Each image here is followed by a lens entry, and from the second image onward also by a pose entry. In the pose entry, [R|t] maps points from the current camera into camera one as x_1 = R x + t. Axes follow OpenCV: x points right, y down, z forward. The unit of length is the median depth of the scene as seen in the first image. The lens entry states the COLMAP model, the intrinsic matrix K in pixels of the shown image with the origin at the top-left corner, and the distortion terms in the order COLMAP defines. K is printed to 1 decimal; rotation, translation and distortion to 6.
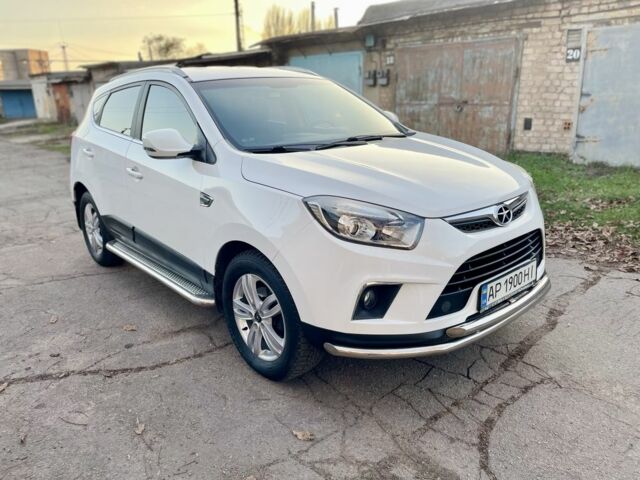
lens RADIAL K [[480.9, 0, 320.0], [0, 480.9, 240.0], [0, 0, 1]] dist [0.087037, -0.107953]
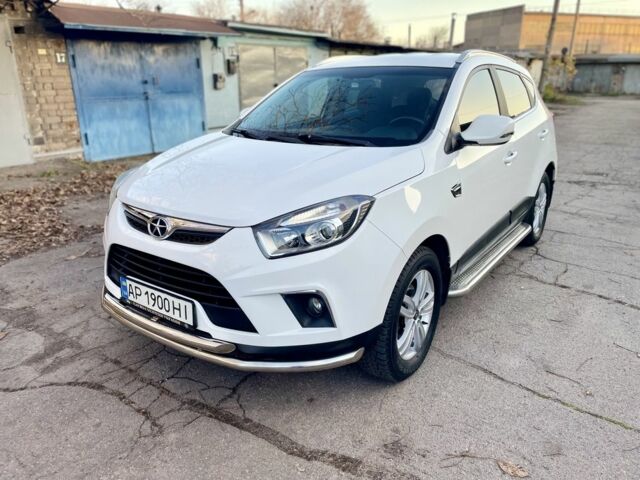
lens RADIAL K [[480.9, 0, 320.0], [0, 480.9, 240.0], [0, 0, 1]] dist [0.087037, -0.107953]
pose [[0.228154, 0.340070, -0.912304, 0.418950], [-0.286782, 0.918920, 0.270816, -0.119185], [0.930431, 0.199844, 0.307182, 0.321897]]
